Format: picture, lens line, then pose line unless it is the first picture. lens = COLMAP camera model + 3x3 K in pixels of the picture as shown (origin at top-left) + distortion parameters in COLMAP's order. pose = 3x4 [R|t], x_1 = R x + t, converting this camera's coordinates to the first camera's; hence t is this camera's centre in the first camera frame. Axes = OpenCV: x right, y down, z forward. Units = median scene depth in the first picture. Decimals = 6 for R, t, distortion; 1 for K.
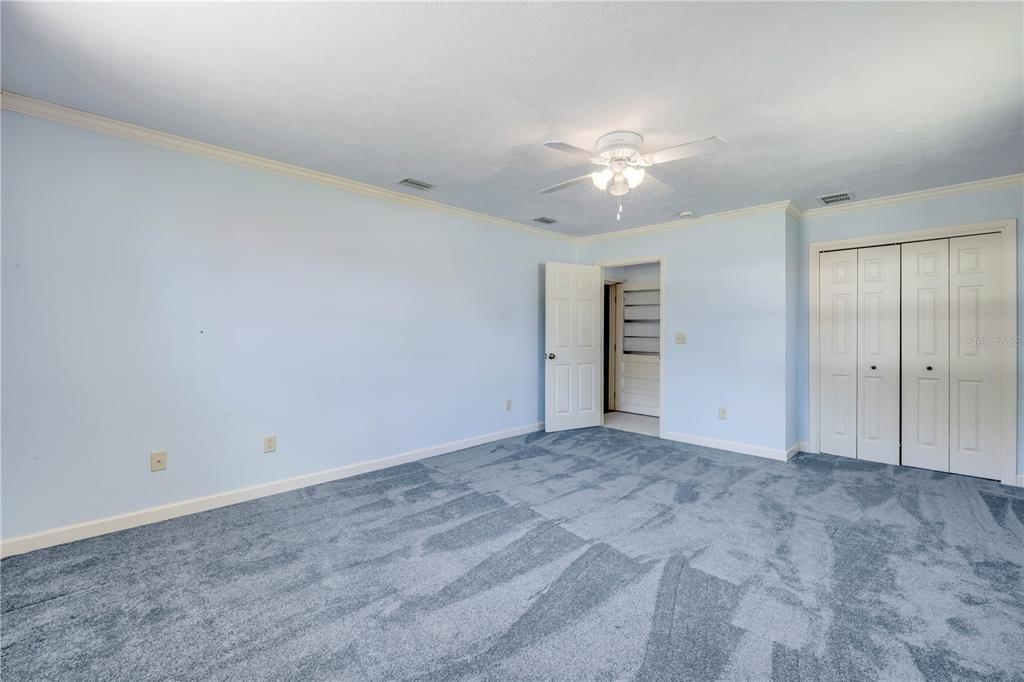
lens RADIAL K [[434.8, 0, 510.9], [0, 434.8, 334.1], [0, 0, 1]] dist [-0.000738, -0.000014]
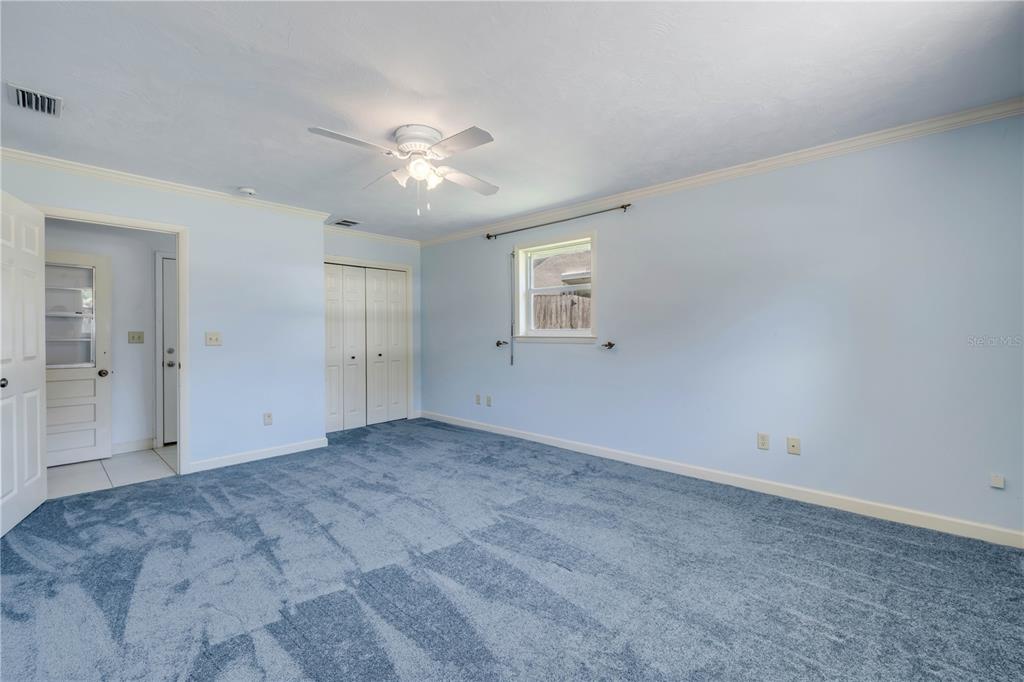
lens RADIAL K [[434.8, 0, 510.9], [0, 434.8, 334.1], [0, 0, 1]] dist [-0.000738, -0.000014]
pose [[-0.049587, -0.007172, 0.998744, -0.620652], [0.006814, 0.999949, 0.007519, -0.002221], [-0.998747, 0.007178, -0.049536, 0.710626]]
